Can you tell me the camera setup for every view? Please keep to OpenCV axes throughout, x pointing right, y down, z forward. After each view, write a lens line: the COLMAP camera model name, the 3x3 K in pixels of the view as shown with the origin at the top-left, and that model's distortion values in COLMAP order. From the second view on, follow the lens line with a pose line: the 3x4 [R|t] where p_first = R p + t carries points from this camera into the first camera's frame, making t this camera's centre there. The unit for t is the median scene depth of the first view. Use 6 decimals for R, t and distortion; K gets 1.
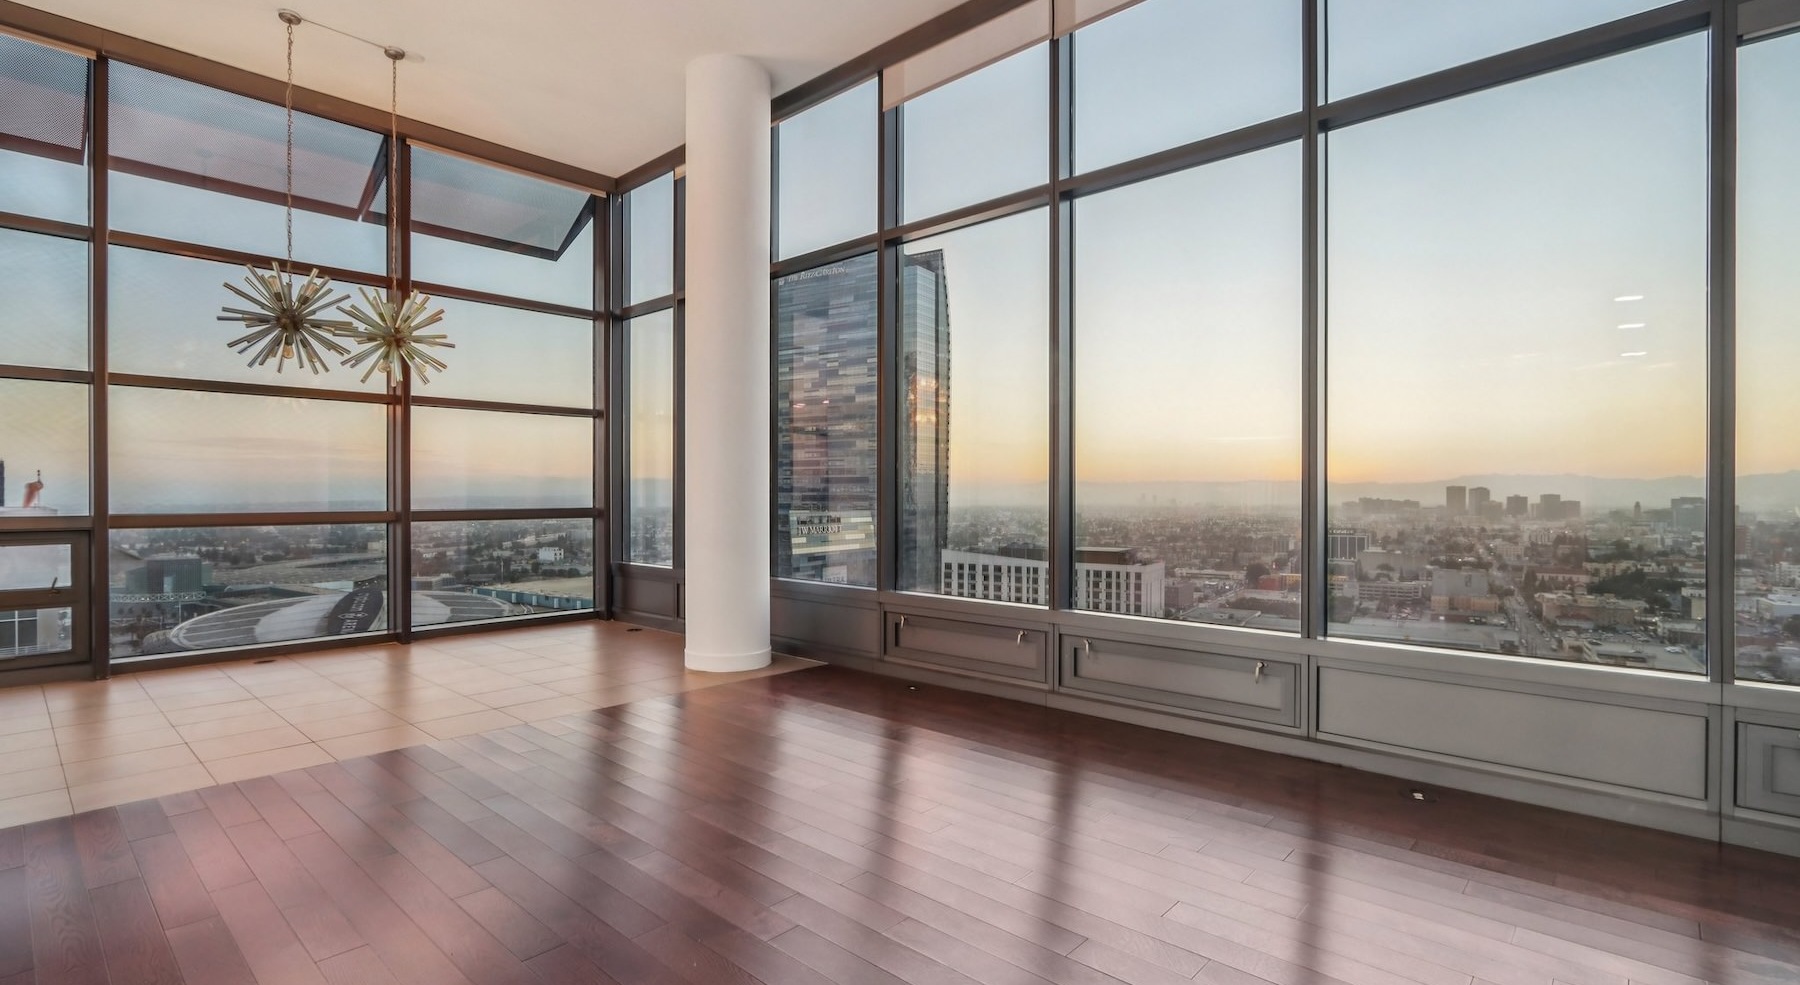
lens RADIAL K [[836.7, 0, 903.5], [0, 836.7, 493.1], [0, 0, 1]] dist [-0.009956, -0.000151]
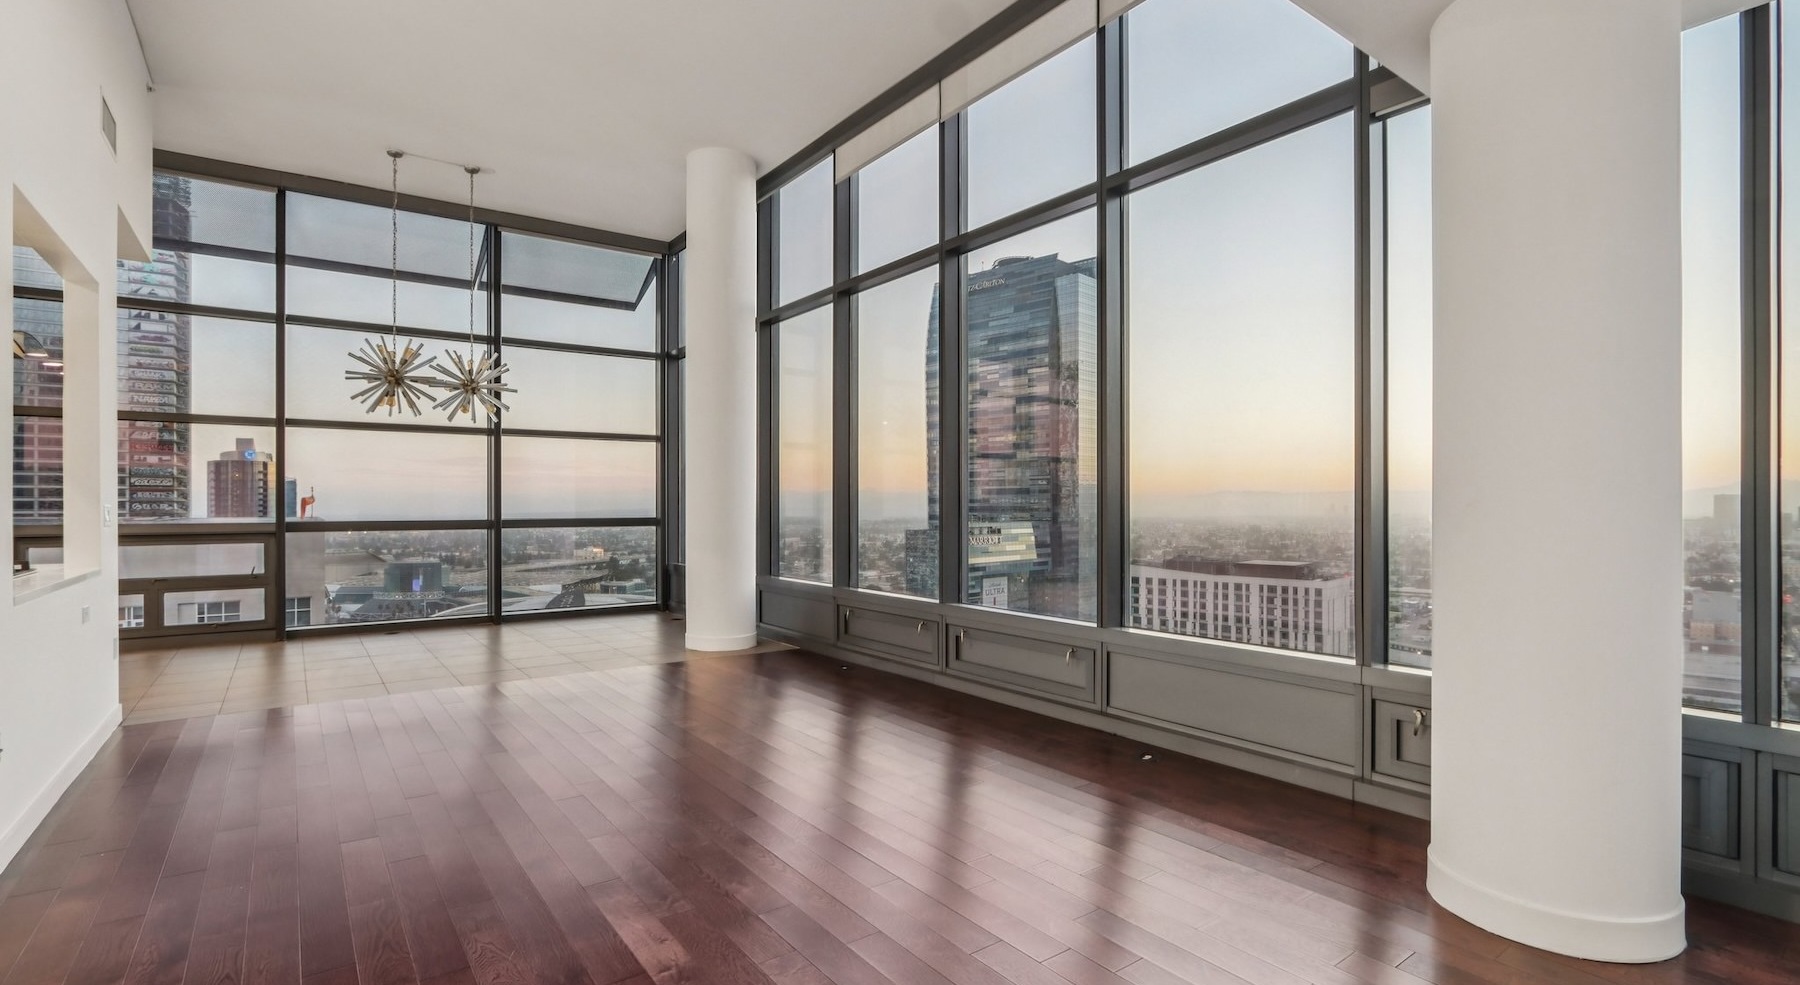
lens RADIAL K [[836.7, 0, 903.8], [0, 836.7, 495.4], [0, 0, 1]] dist [-0.009956, -0.000151]
pose [[0.980416, -0.004287, -0.196889, 0.258682], [0.002252, 0.999942, -0.010556, -0.000336], [0.196923, 0.009906, 0.980369, -0.123346]]
